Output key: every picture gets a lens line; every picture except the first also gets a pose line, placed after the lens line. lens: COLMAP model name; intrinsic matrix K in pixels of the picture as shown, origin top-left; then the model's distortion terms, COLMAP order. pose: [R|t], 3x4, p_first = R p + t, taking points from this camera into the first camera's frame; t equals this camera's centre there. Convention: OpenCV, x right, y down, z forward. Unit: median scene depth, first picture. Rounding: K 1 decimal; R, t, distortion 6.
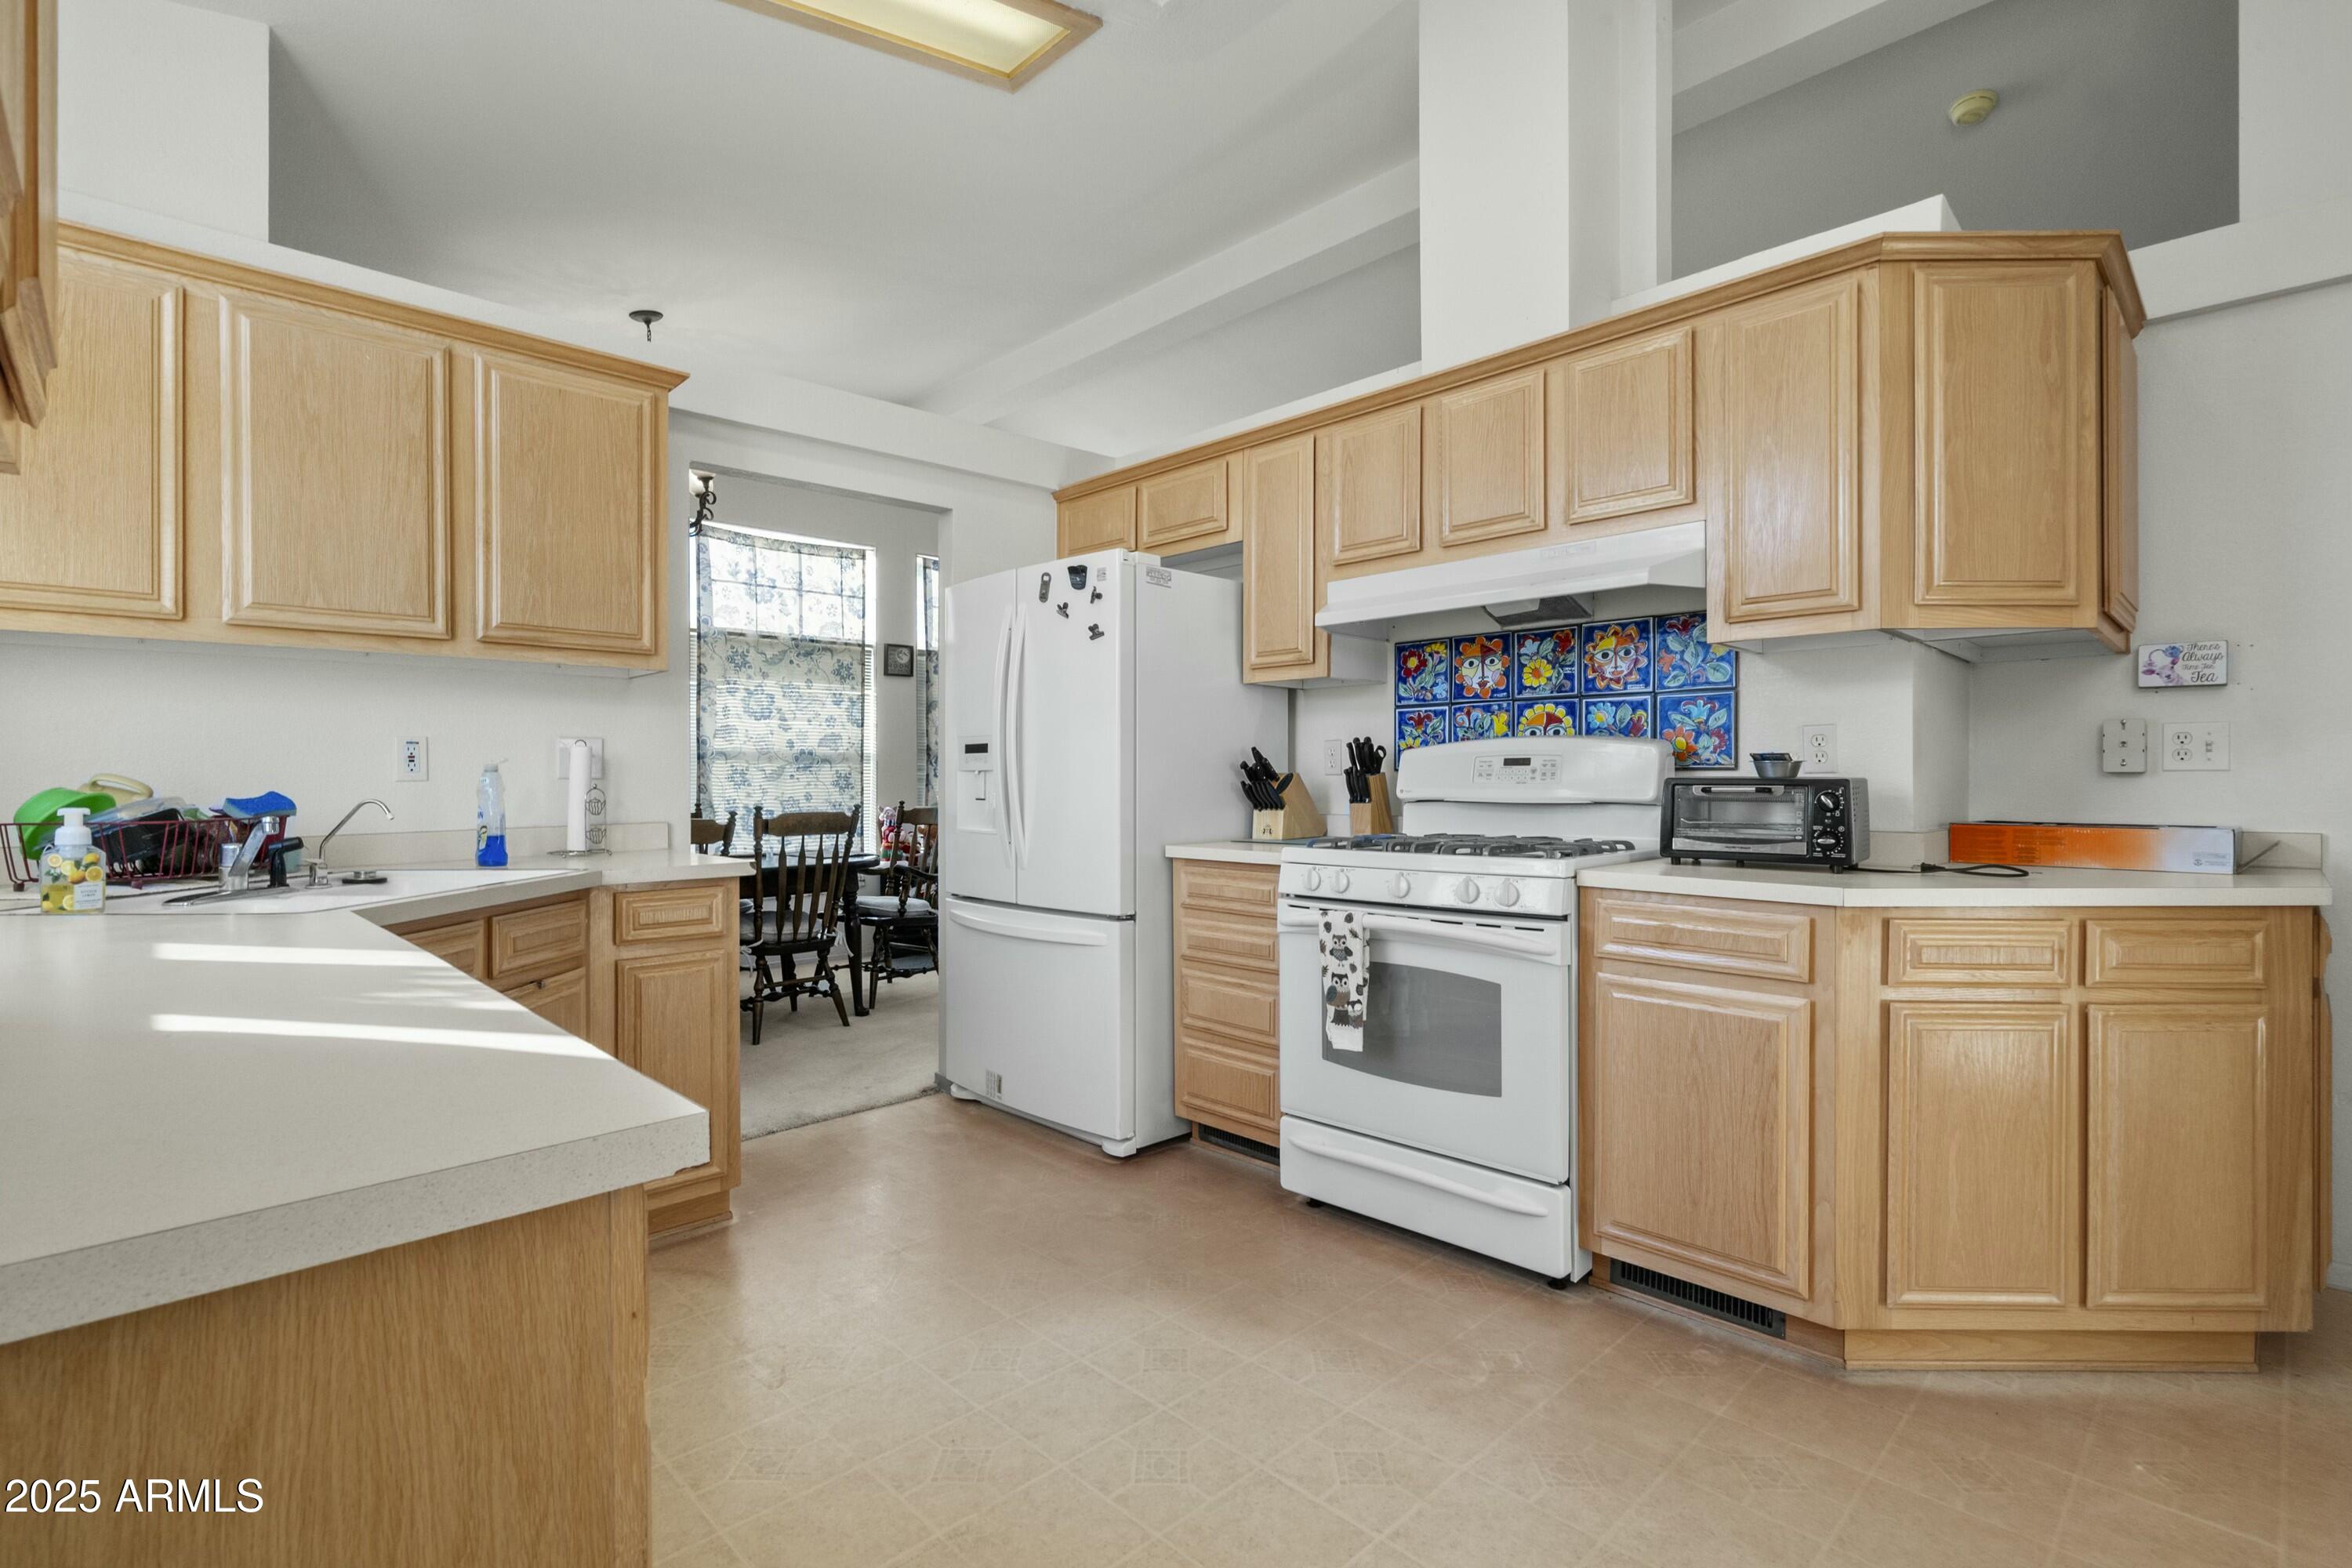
lens RADIAL K [[1080.2, 0, 1170.8], [0, 1080.2, 780.4], [0, 0, 1]] dist [0.001361, 0.000109]
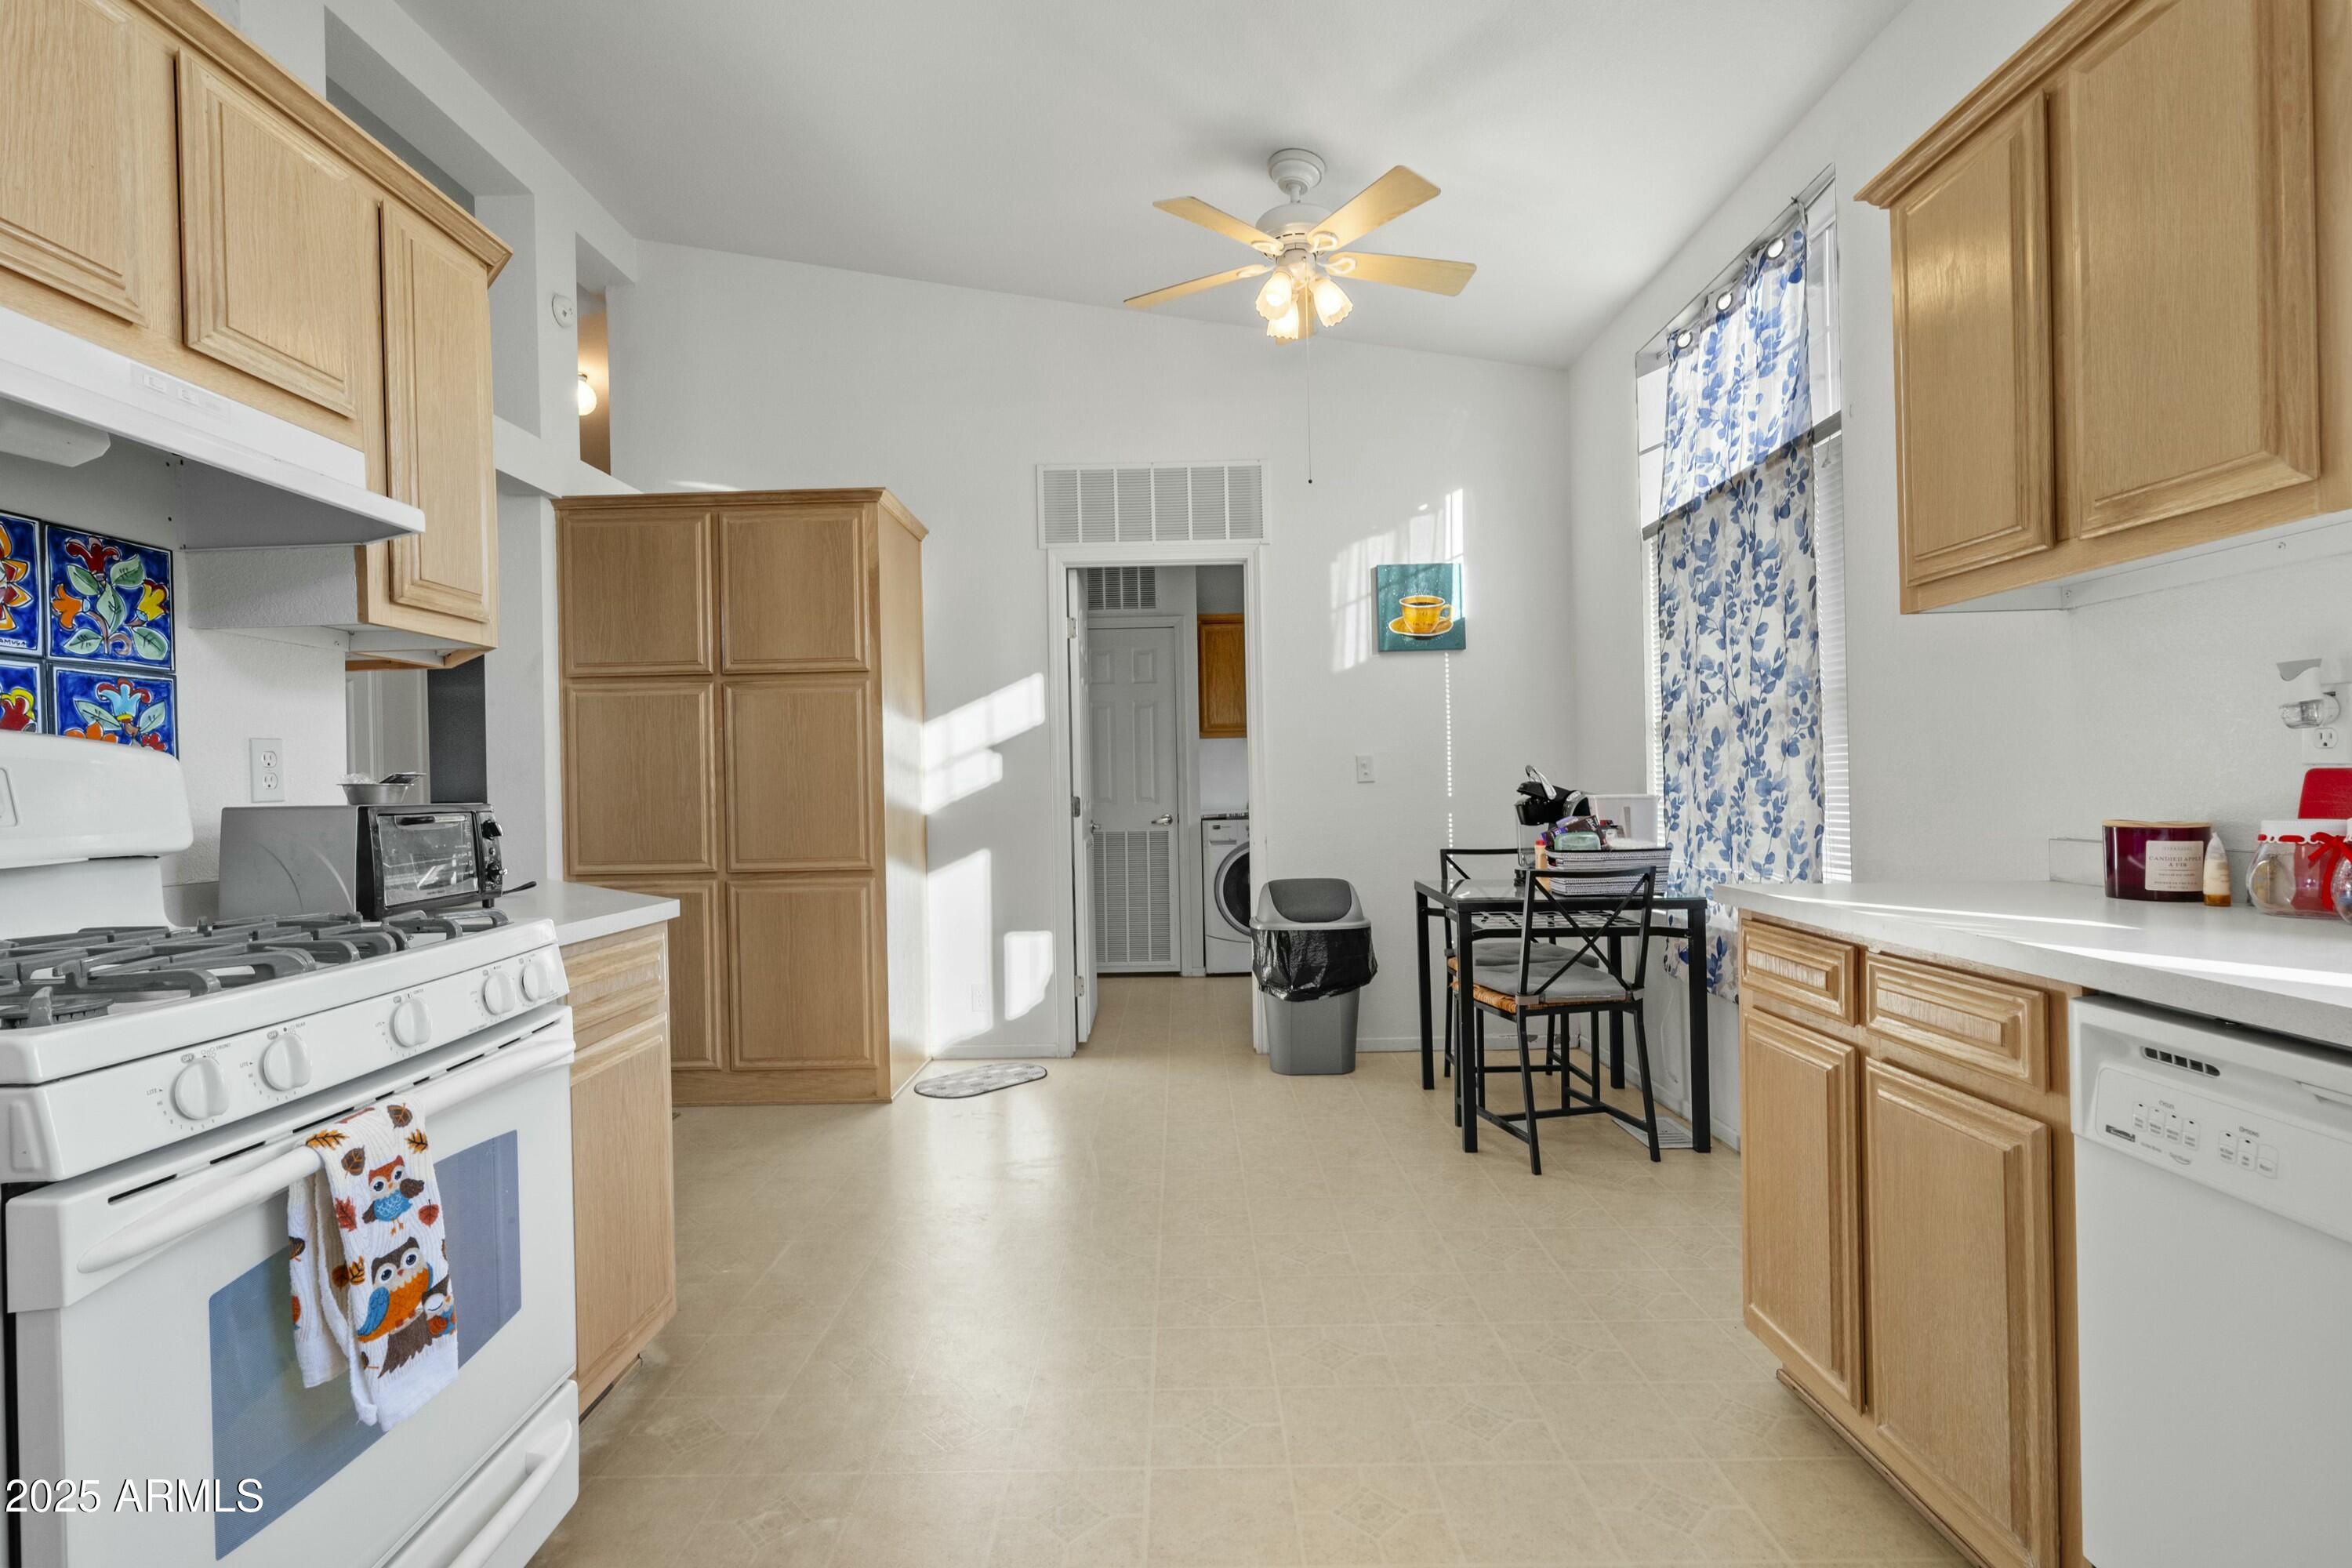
lens RADIAL K [[1080.2, 0, 1166.0], [0, 1080.2, 785.8], [0, 0, 1]] dist [0.001361, 0.000109]
pose [[-0.710921, 0.016928, 0.703068, -0.355549], [0.022219, 0.999752, -0.001605, -0.002918], [-0.702921, 0.014481, -0.711121, 1.013201]]
